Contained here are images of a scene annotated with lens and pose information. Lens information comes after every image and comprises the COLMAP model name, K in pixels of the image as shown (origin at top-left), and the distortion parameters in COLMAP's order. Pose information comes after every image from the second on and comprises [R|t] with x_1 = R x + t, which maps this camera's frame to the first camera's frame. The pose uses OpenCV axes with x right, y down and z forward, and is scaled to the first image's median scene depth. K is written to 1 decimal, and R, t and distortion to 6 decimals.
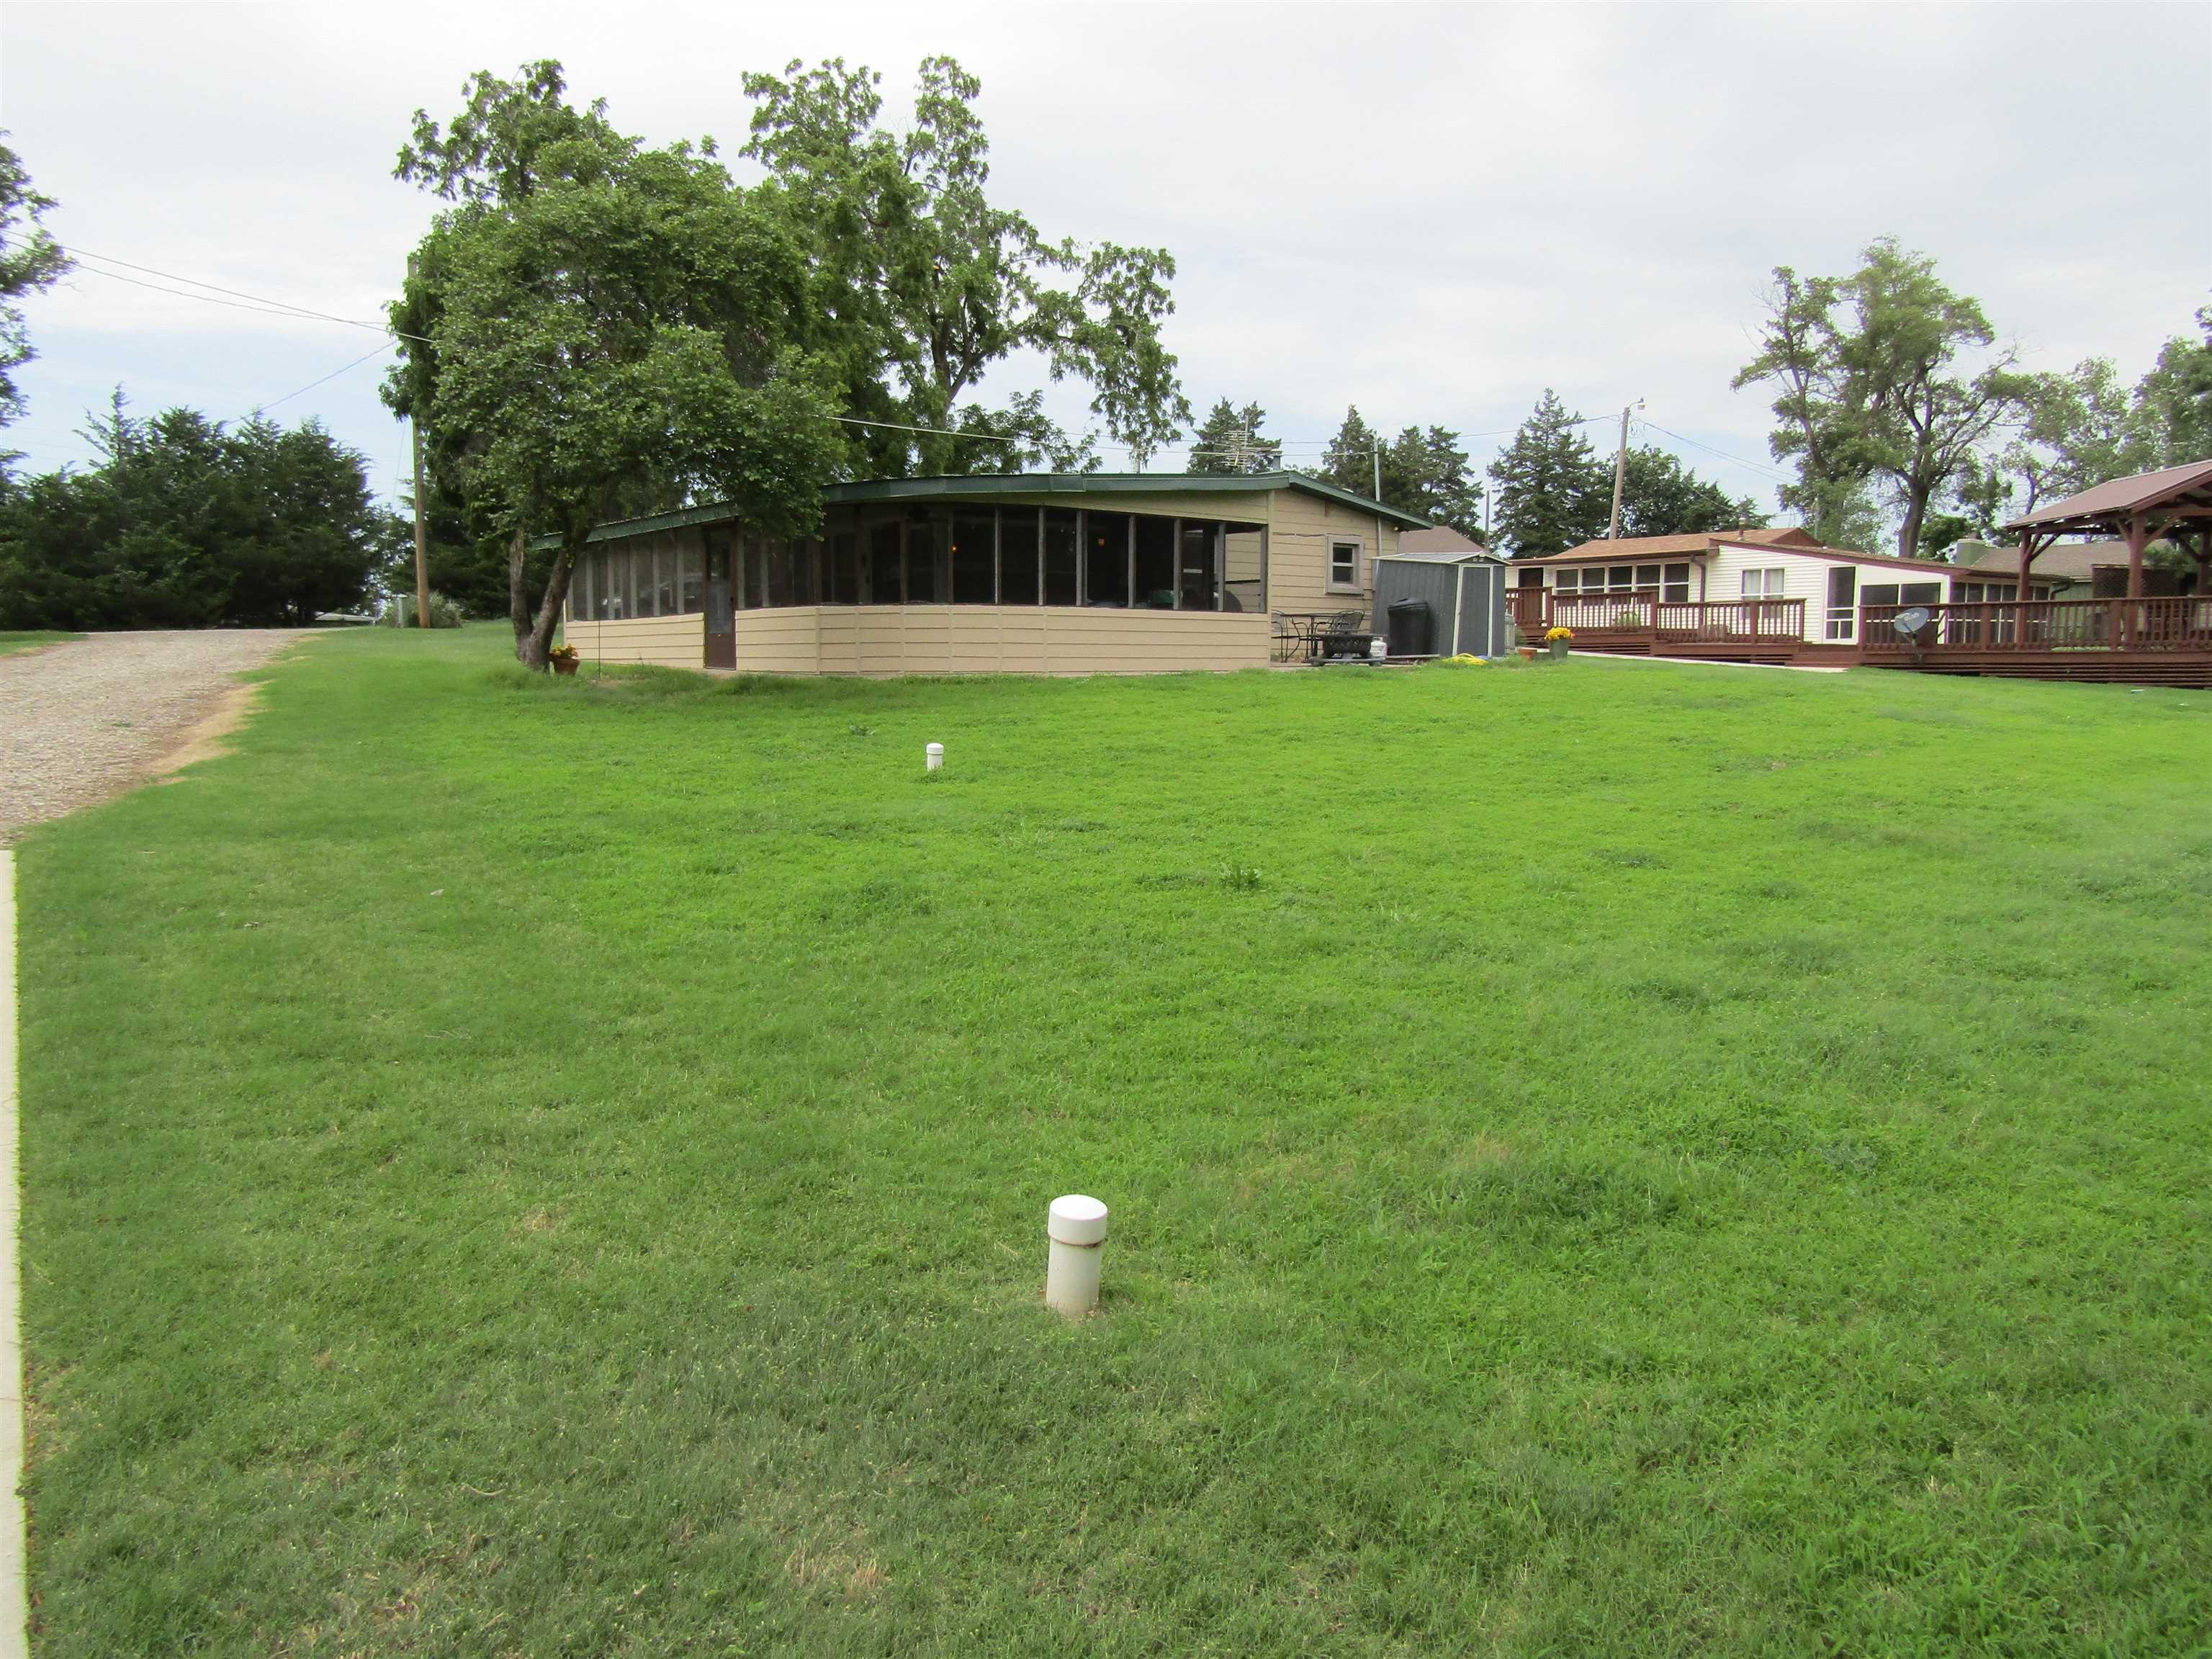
lens RADIAL K [[1562.4, 0, 1112.7], [0, 1562.4, 833.7], [0, 0, 1]] dist [-0.007923, -0.003959]
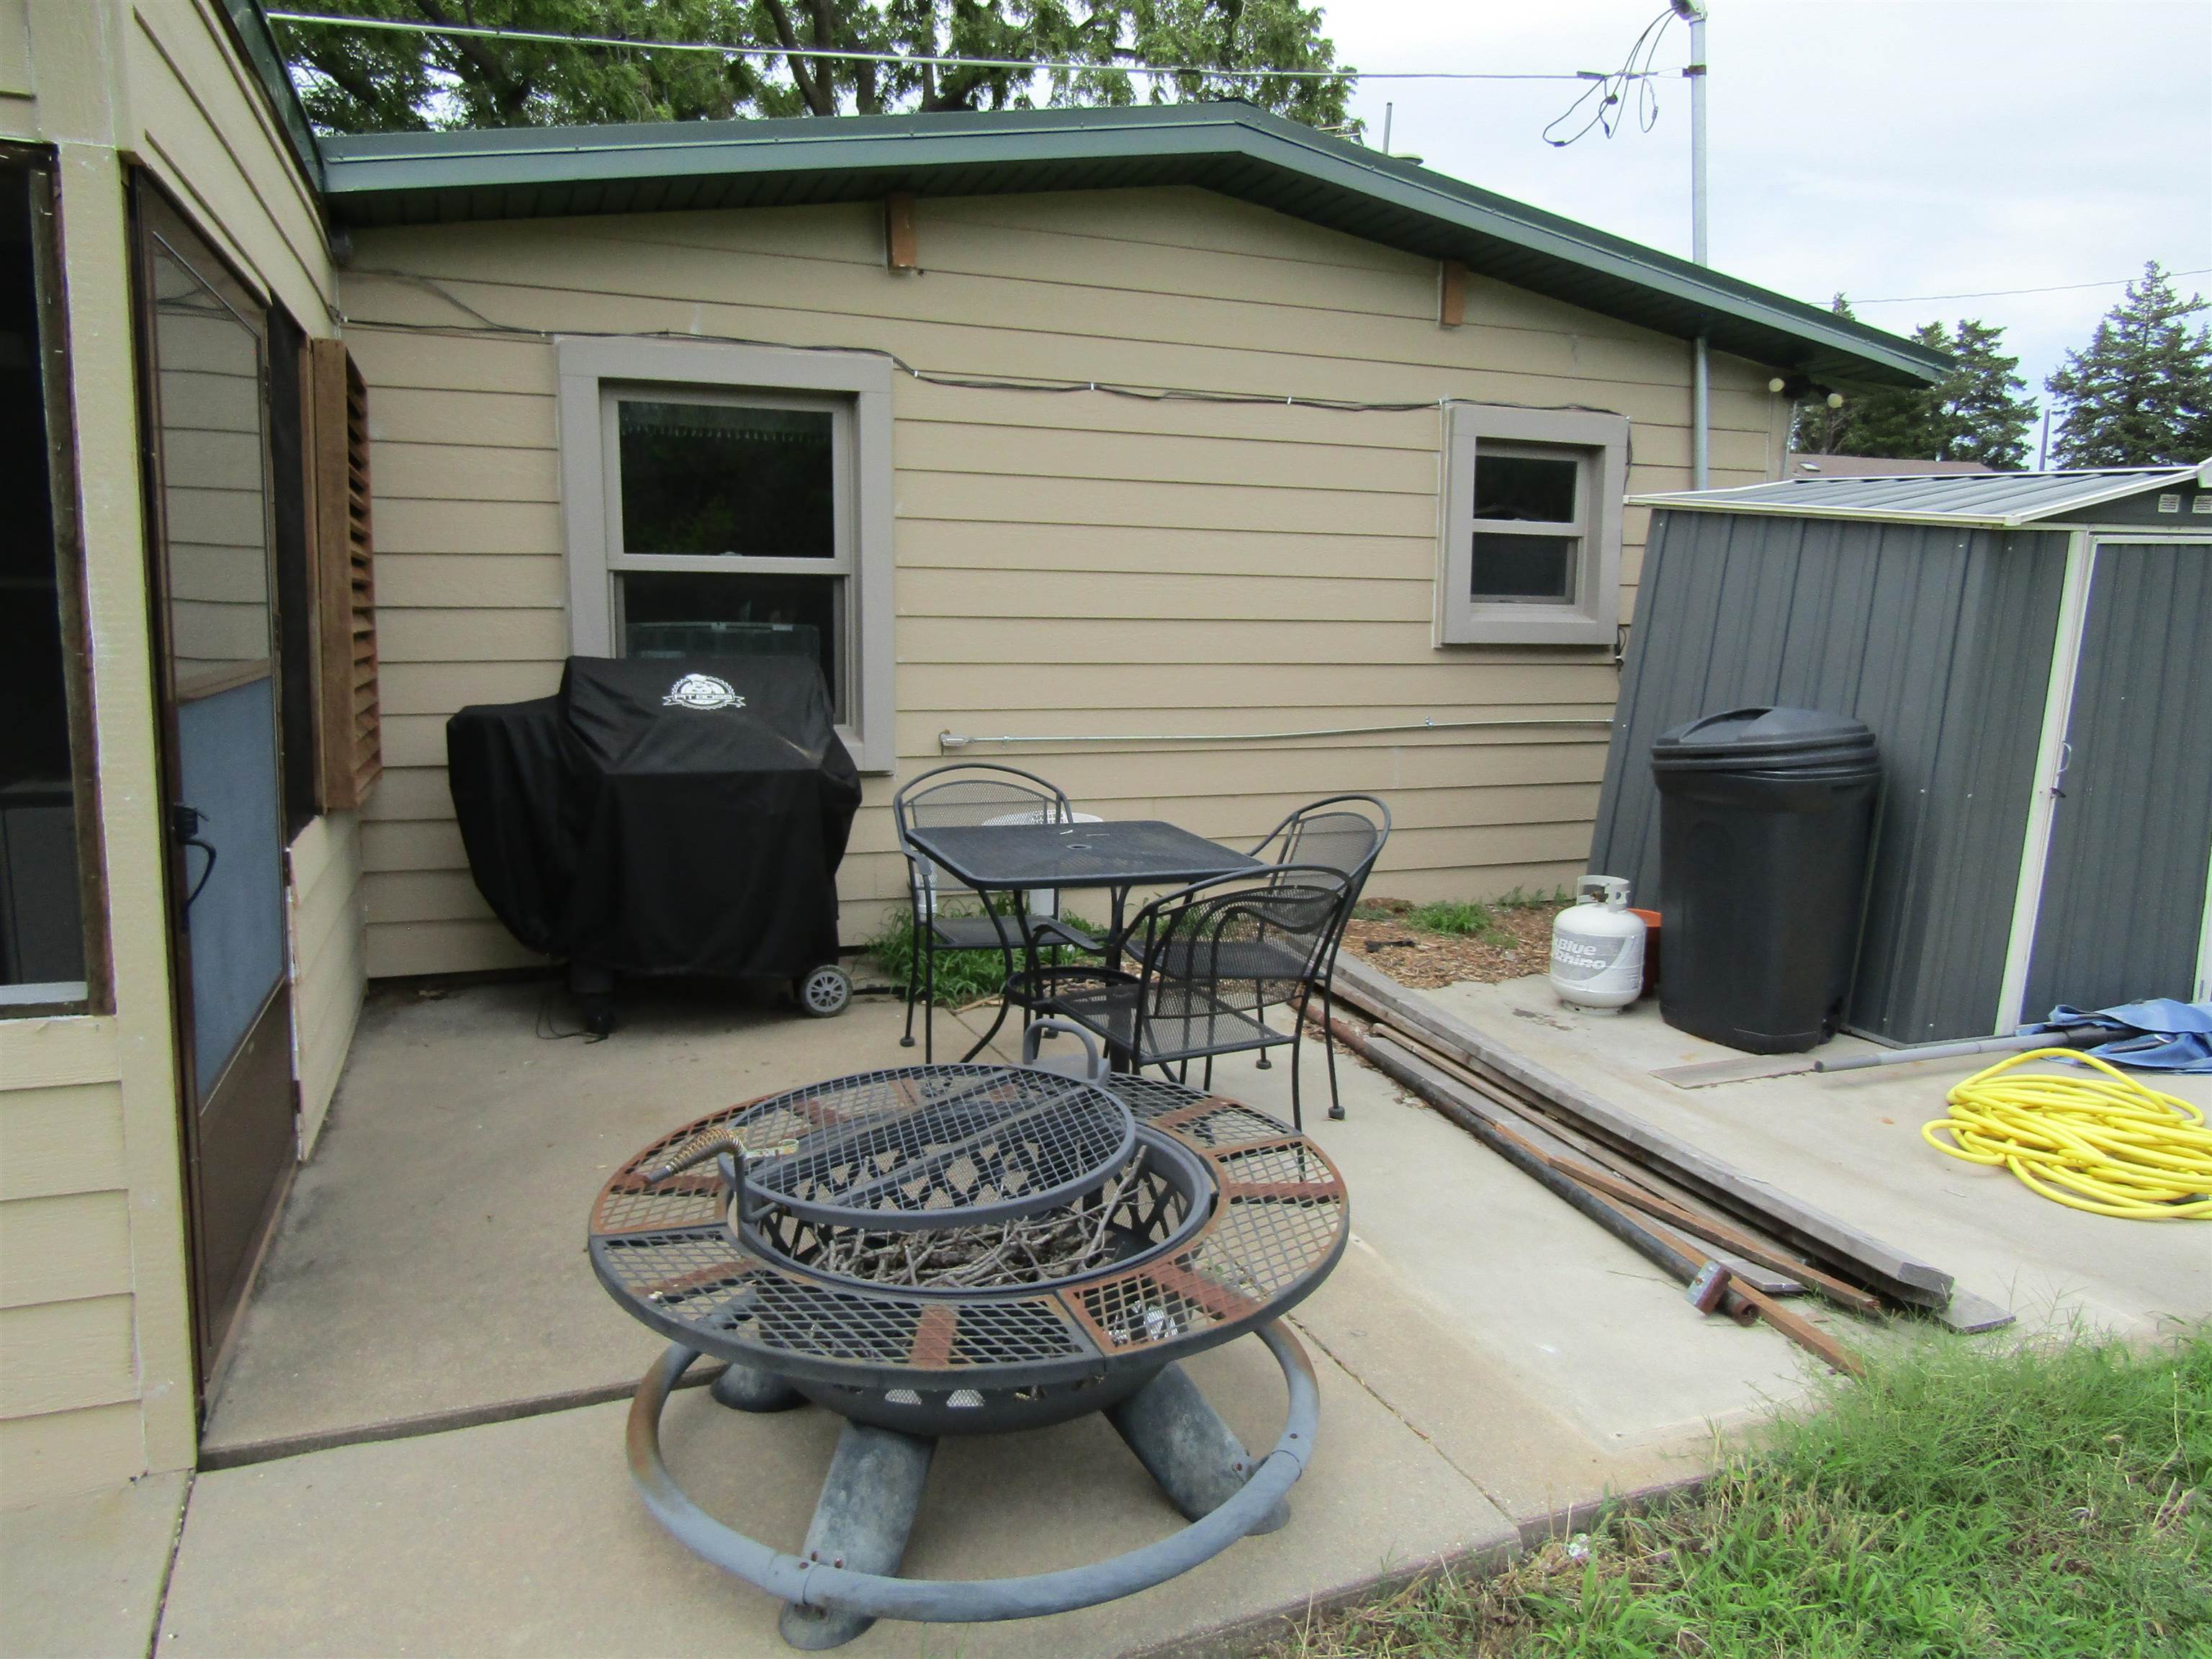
lens RADIAL K [[1562.4, 0, 1112.7], [0, 1562.4, 833.7], [0, 0, 1]] dist [-0.007923, -0.003959]
pose [[0.958669, 0.047685, -0.280500, 0.044174], [-0.040351, 0.998677, 0.031866, -0.036480], [0.281649, -0.019230, 0.959325, 0.209884]]
